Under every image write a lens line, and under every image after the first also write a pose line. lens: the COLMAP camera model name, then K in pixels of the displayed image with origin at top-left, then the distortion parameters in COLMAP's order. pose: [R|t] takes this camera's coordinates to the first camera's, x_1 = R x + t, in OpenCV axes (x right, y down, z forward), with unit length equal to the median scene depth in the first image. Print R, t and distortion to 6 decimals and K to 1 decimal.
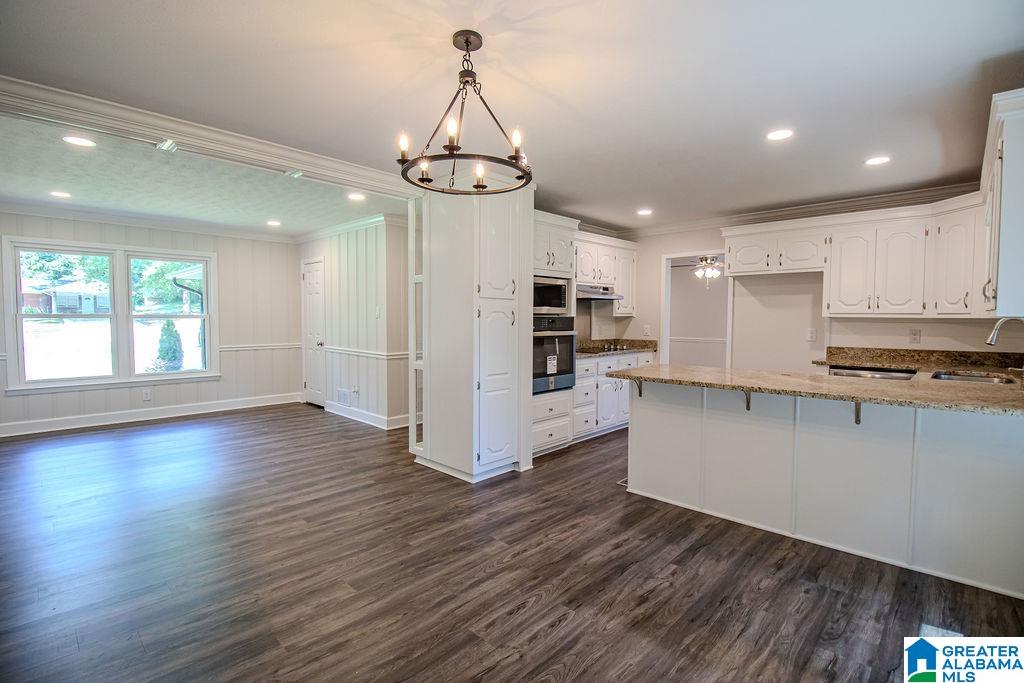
lens RADIAL K [[478.9, 0, 522.6], [0, 478.9, 342.9], [0, 0, 1]] dist [-0.000078, -0.010603]
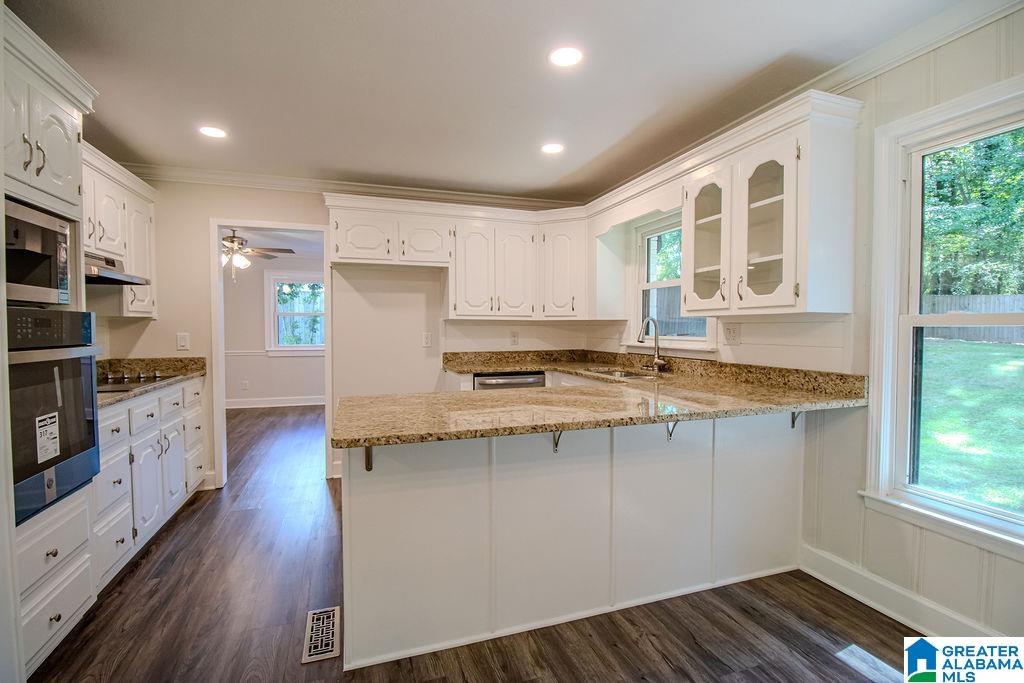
lens RADIAL K [[478.9, 0, 522.6], [0, 478.9, 342.9], [0, 0, 1]] dist [-0.000078, -0.010603]
pose [[0.469134, -0.032908, 0.882513, -0.090534], [0.049113, 0.998731, 0.011134, -0.014279], [-0.881760, 0.038119, 0.470155, 0.489796]]
